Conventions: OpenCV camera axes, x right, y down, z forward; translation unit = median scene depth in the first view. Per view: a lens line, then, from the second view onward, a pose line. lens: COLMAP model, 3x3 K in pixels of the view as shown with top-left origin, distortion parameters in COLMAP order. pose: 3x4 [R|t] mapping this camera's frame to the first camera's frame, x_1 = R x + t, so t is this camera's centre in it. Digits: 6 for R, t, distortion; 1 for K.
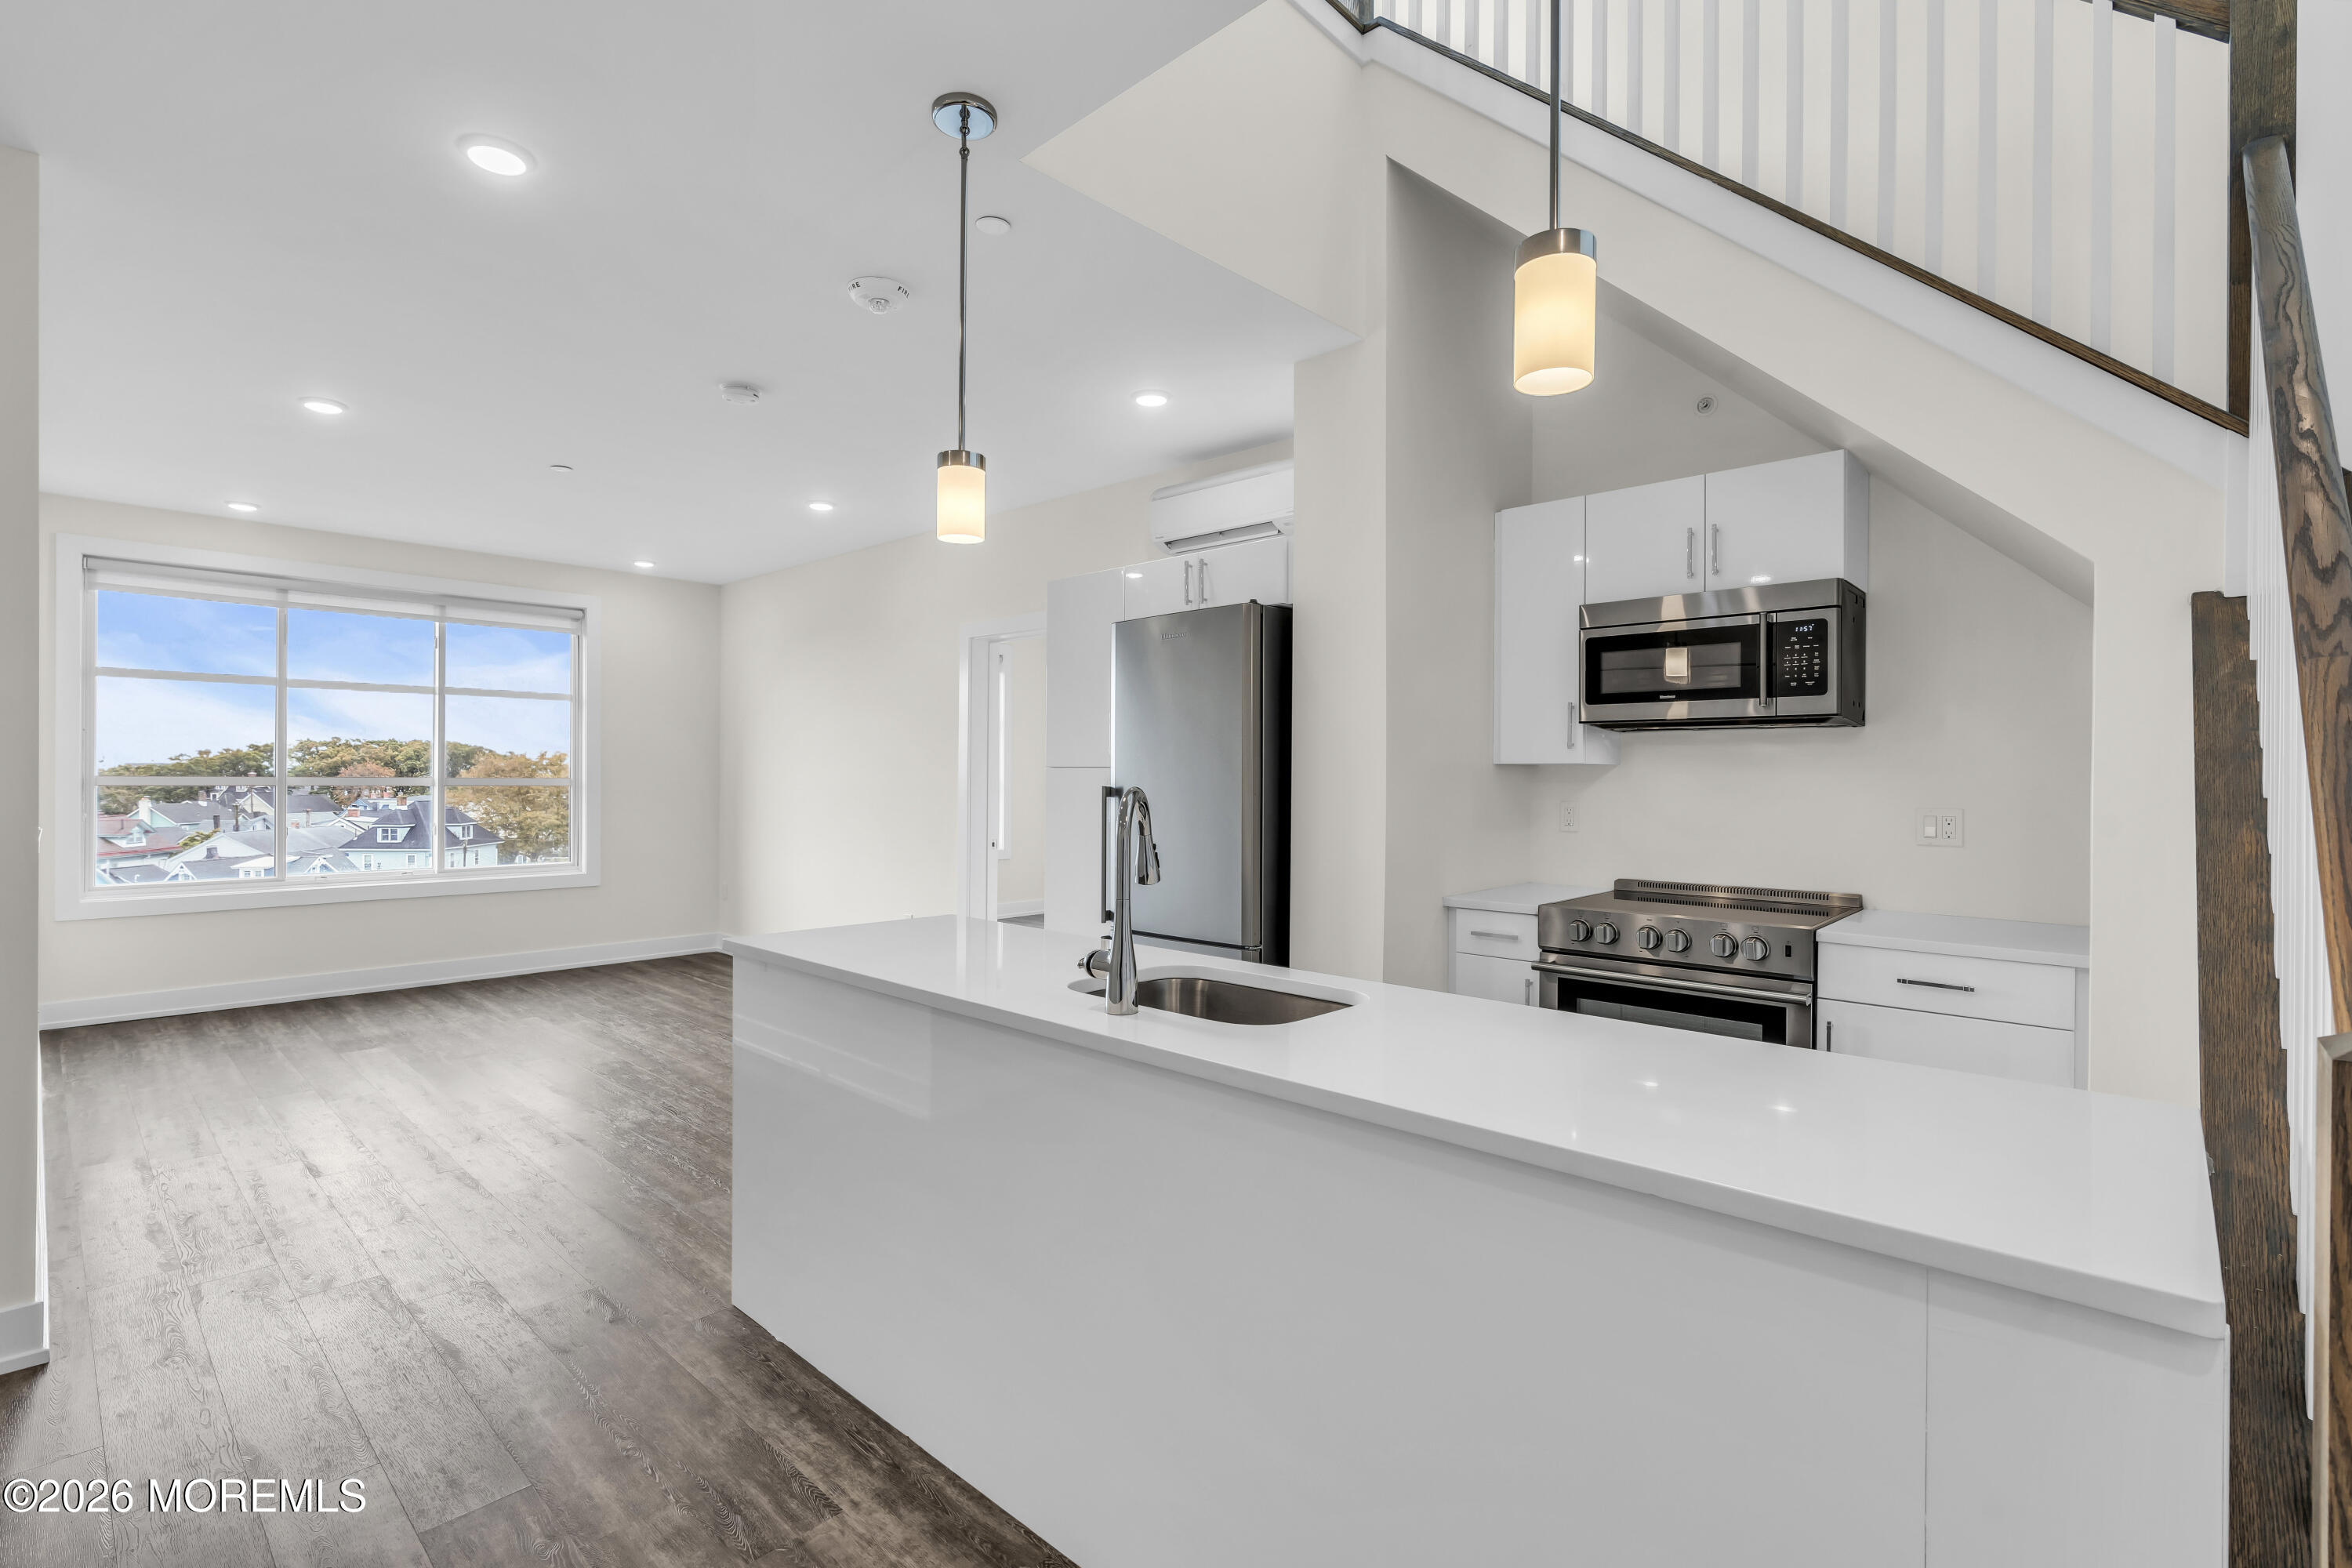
lens RADIAL K [[1059.3, 0, 1172.9], [0, 1059.3, 779.8], [0, 0, 1]] dist [-0.012529, 0.004296]
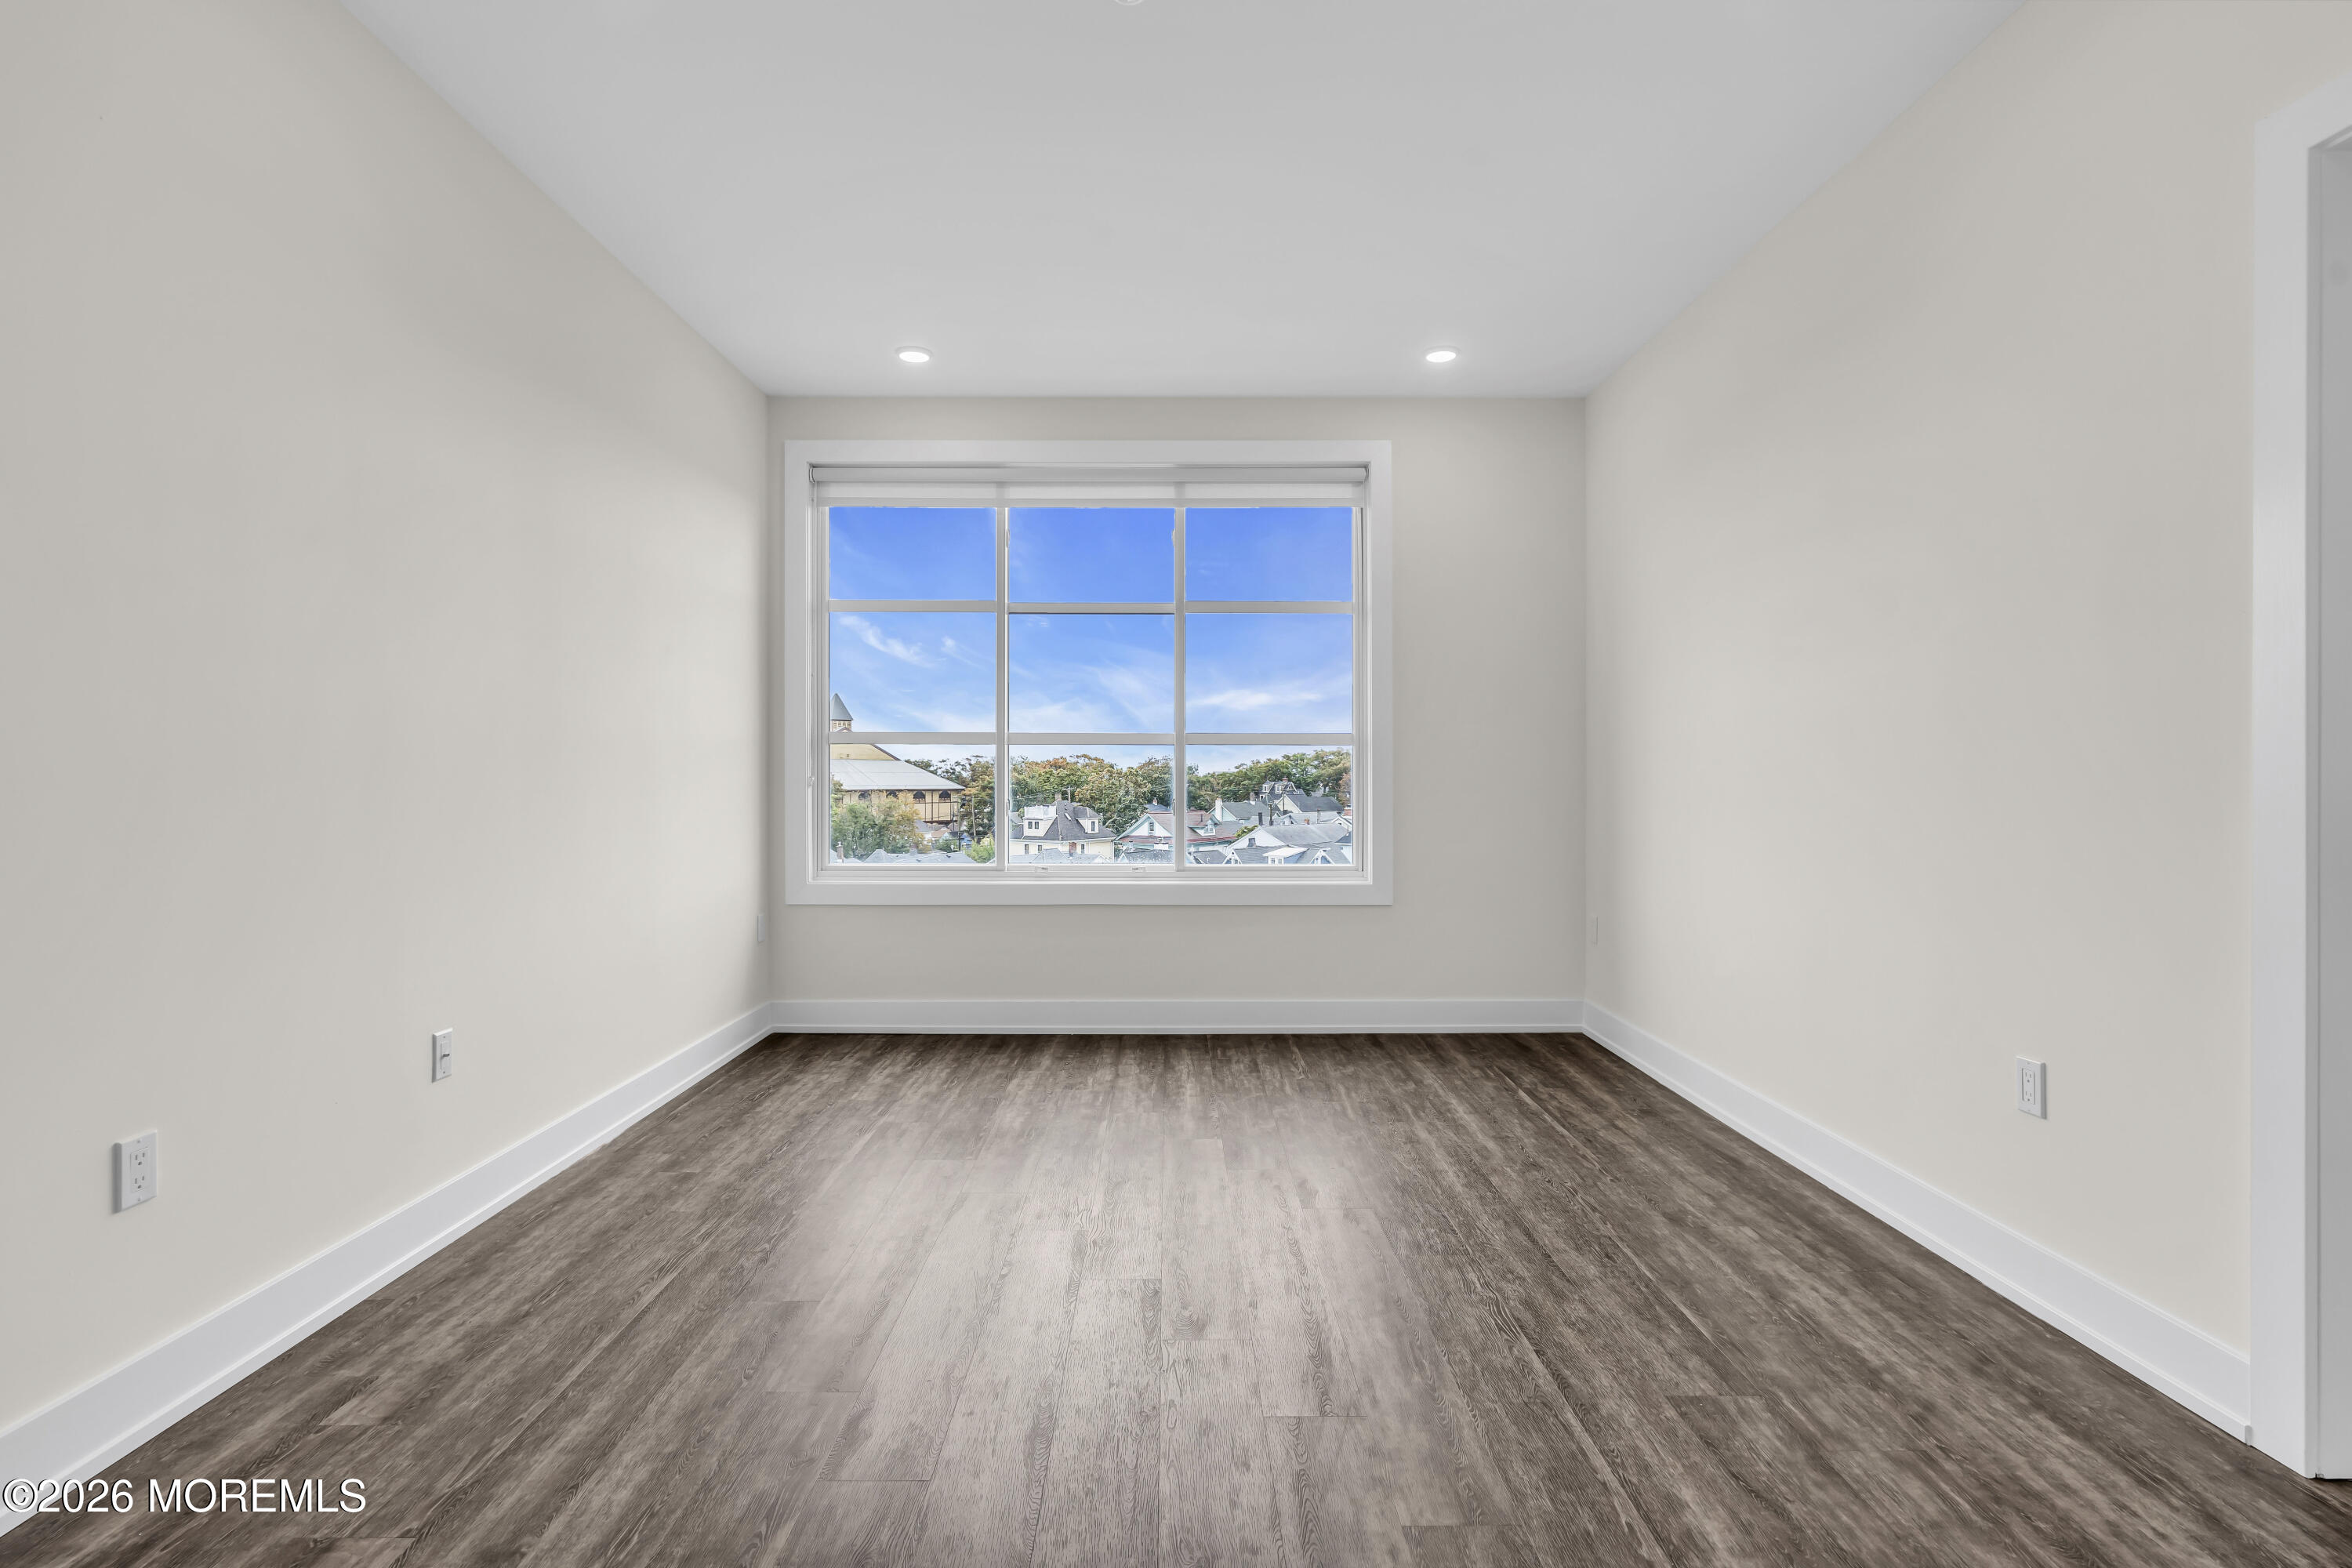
lens RADIAL K [[1129.0, 0, 1167.4], [0, 1129.0, 779.9], [0, 0, 1]] dist [-0.006432, 0.002194]
pose [[0.678115, -0.003727, -0.734946, -0.277629], [0.000645, 0.999990, -0.004476, 0.057242], [0.734955, 0.002561, 0.678111, 0.876624]]
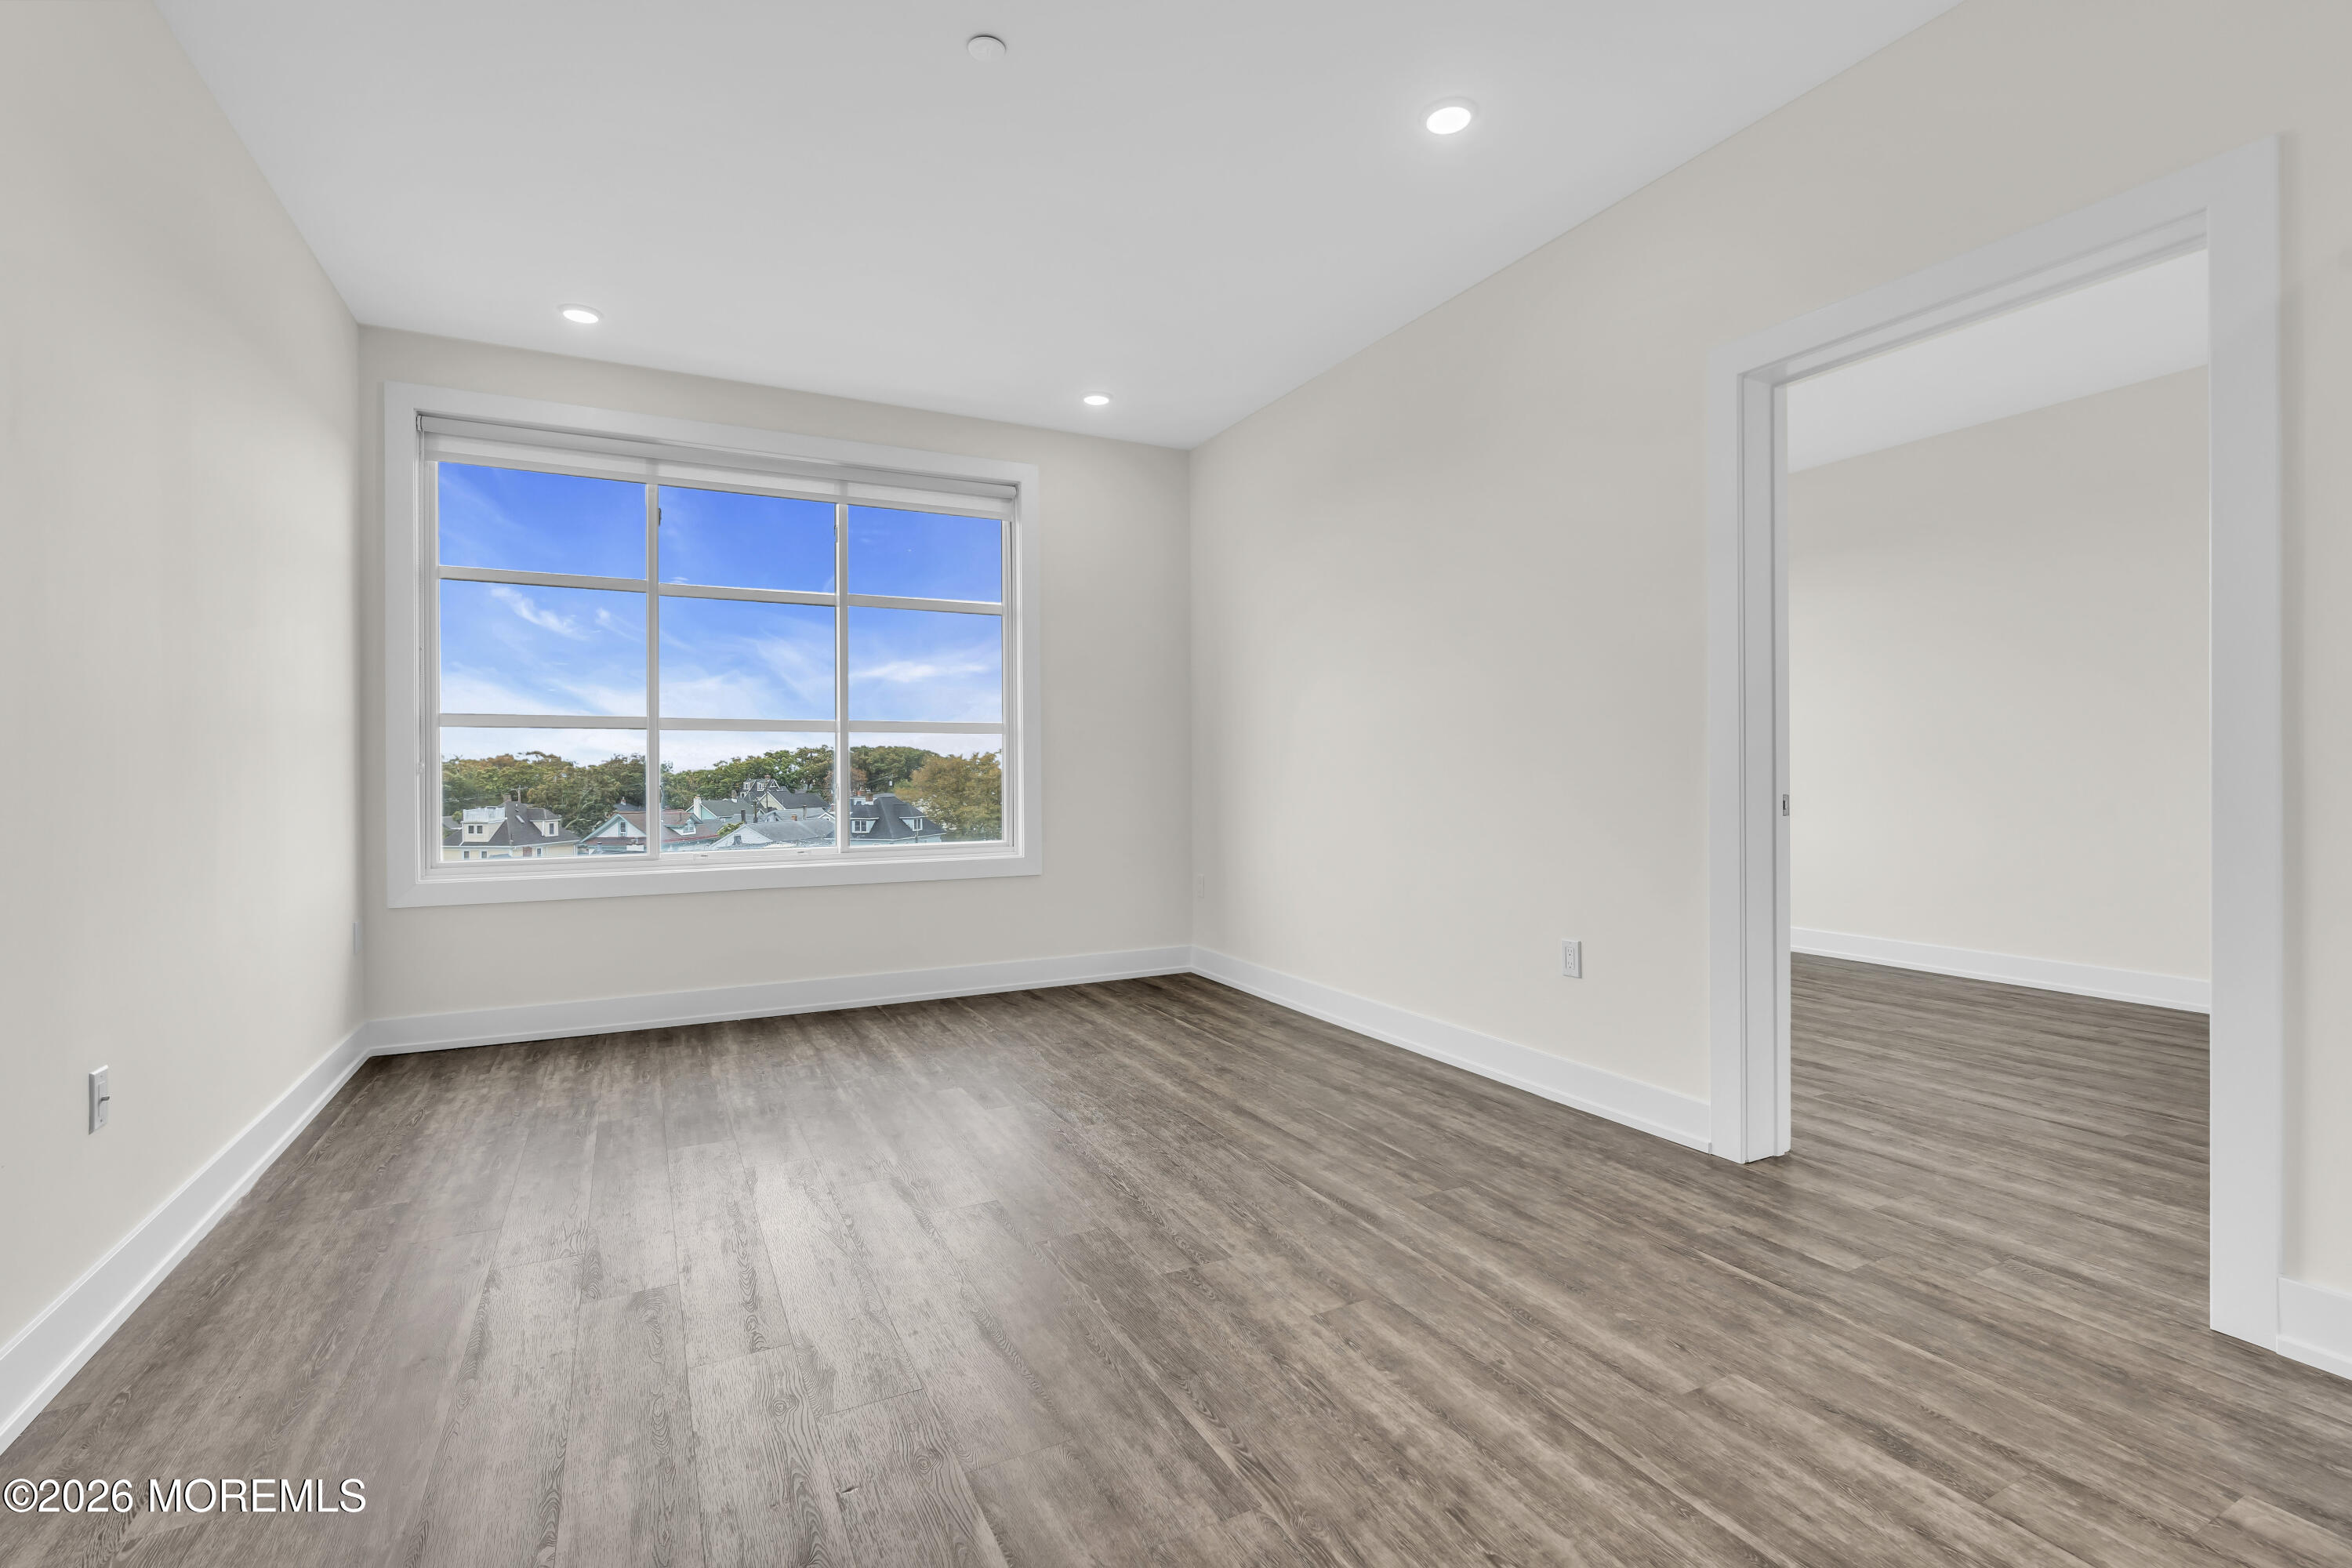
lens RADIAL K [[1059.3, 0, 1175.3], [0, 1059.3, 769.9], [0, 0, 1]] dist [-0.012529, 0.004296]
pose [[0.938524, -0.012416, -0.344990, -0.414498], [0.010463, 0.999917, -0.007521, 0.070957], [0.345054, 0.003449, 0.938576, 0.712258]]
